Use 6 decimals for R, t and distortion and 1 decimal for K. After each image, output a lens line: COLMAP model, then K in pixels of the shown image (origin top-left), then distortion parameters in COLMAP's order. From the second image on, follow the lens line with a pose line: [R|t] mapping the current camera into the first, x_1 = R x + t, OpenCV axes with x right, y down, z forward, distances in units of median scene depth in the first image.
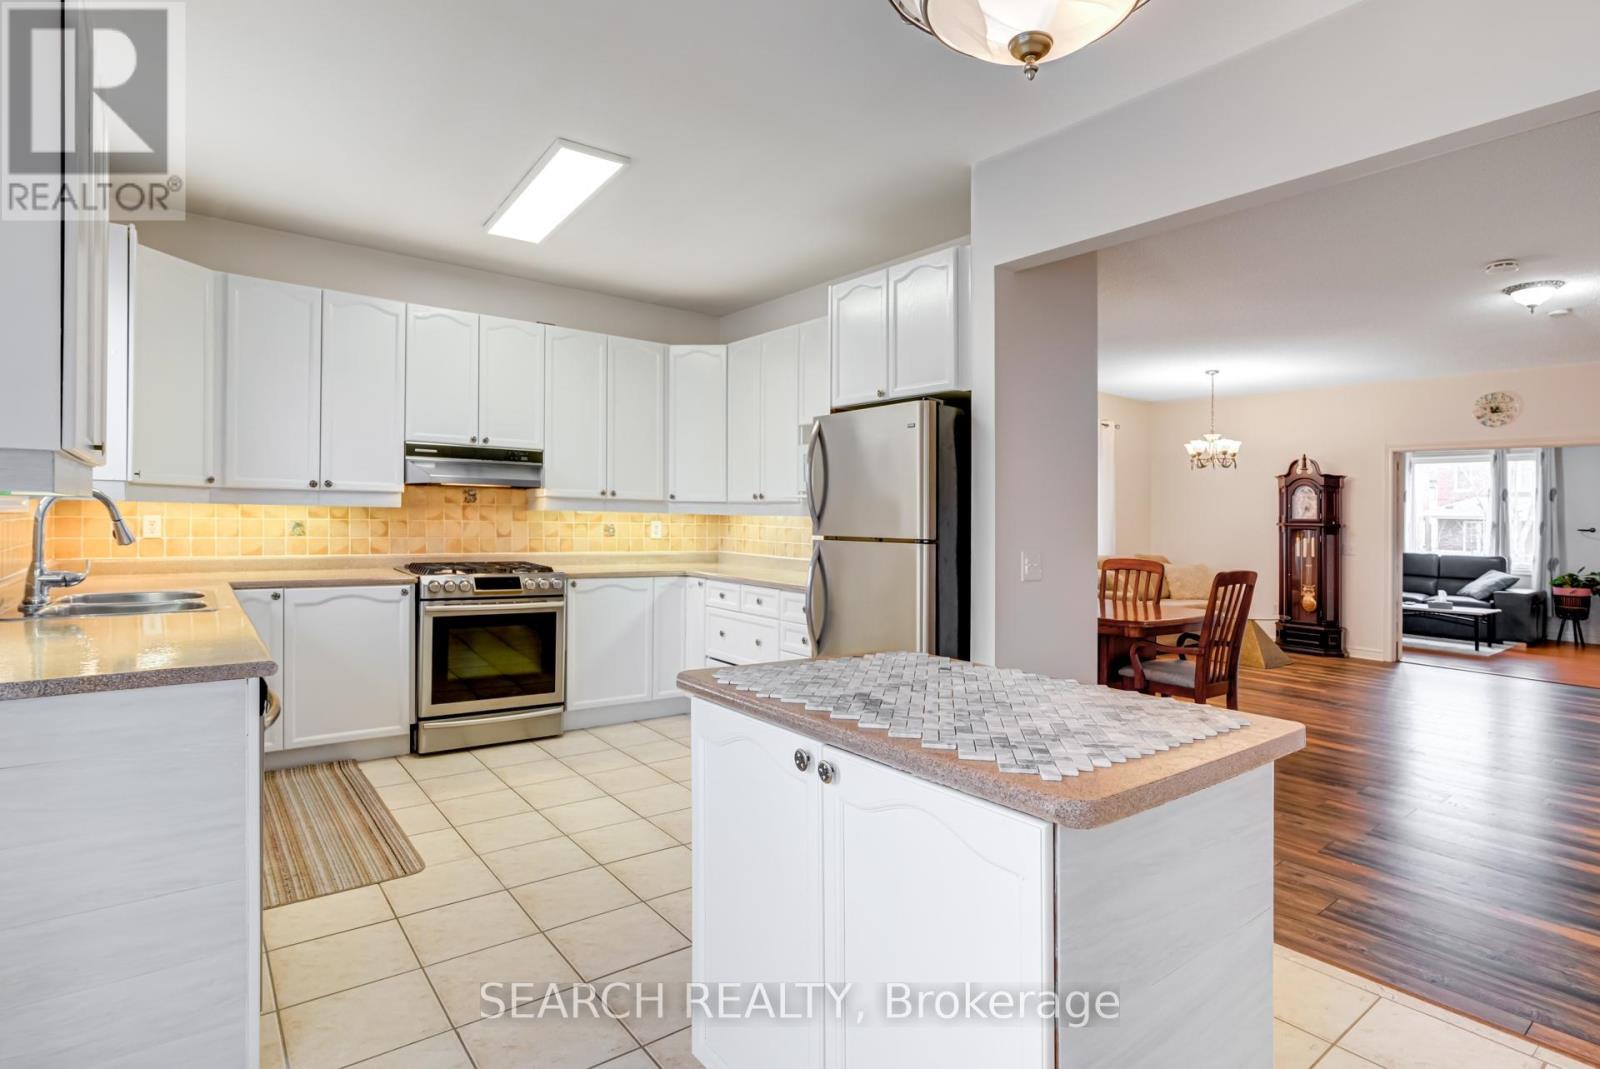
lens RADIAL K [[828.4, 0, 828.0], [0, 828.4, 600.5], [0, 0, 1]] dist [-0.000952, 0.000128]
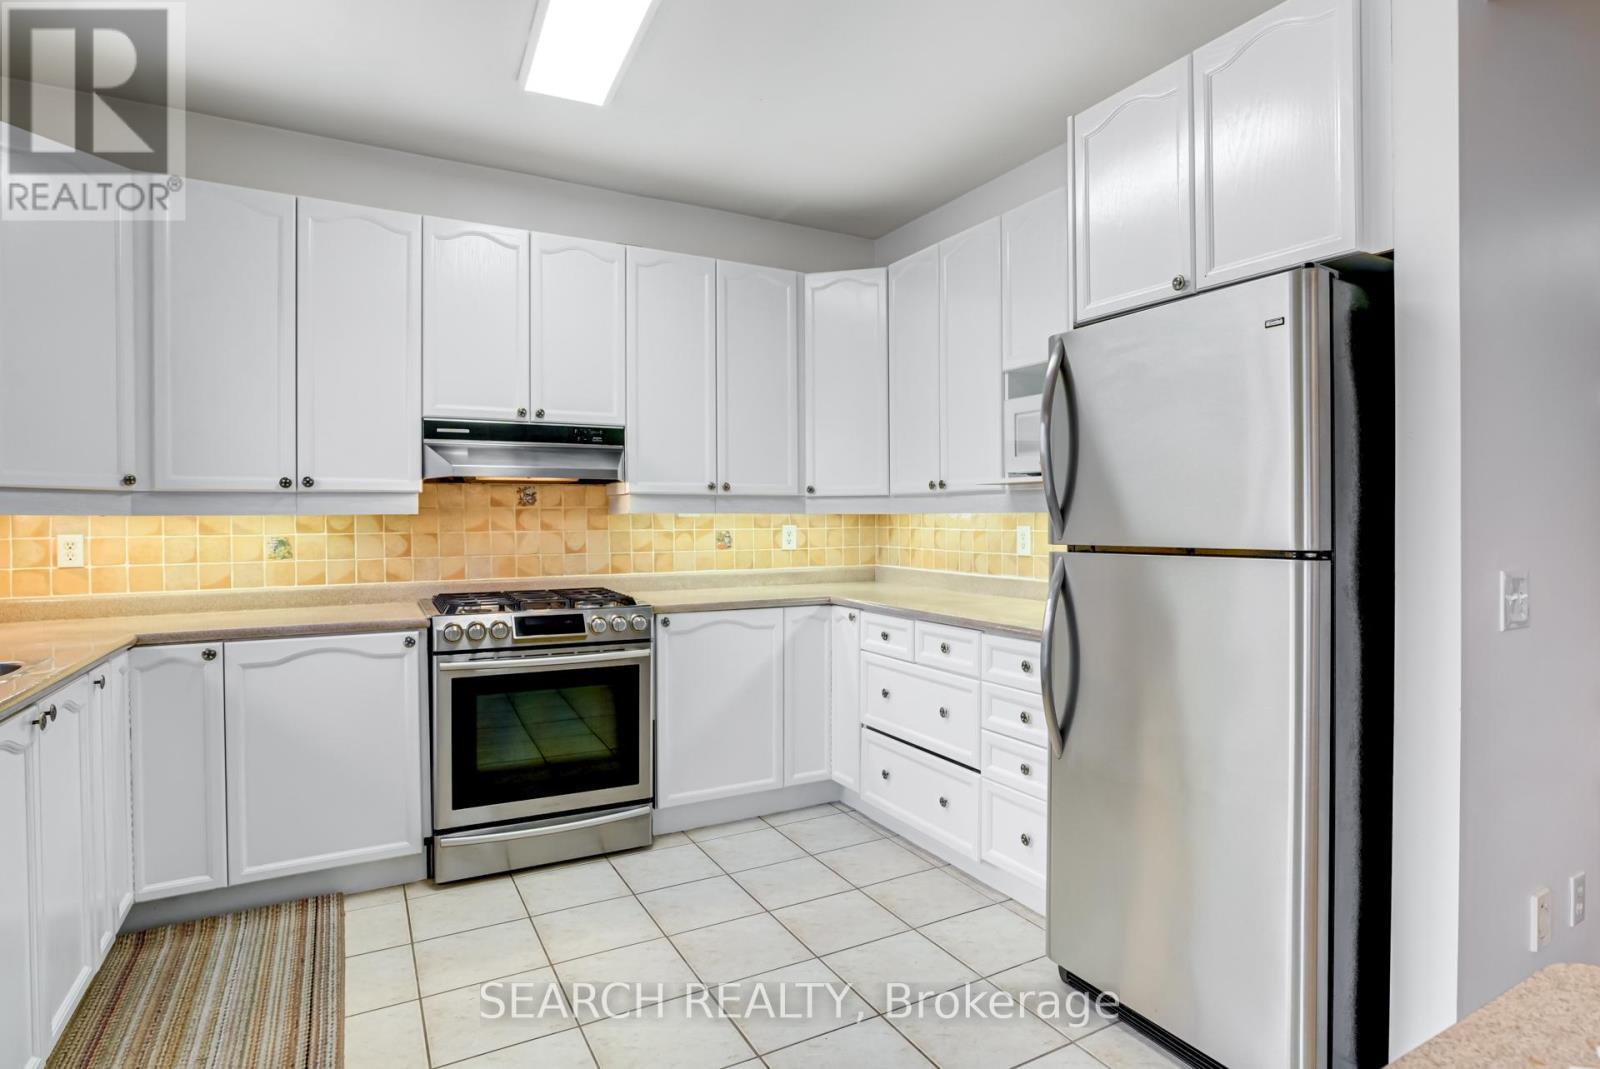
lens RADIAL K [[890.2, 0, 844.6], [0, 890.2, 521.6], [0, 0, 1]] dist [-0.003741, -0.000084]
pose [[0.987685, -0.024026, -0.154599, -0.053949], [0.009210, 0.995354, -0.095846, -0.032238], [0.156184, 0.093242, 0.983317, 0.326606]]
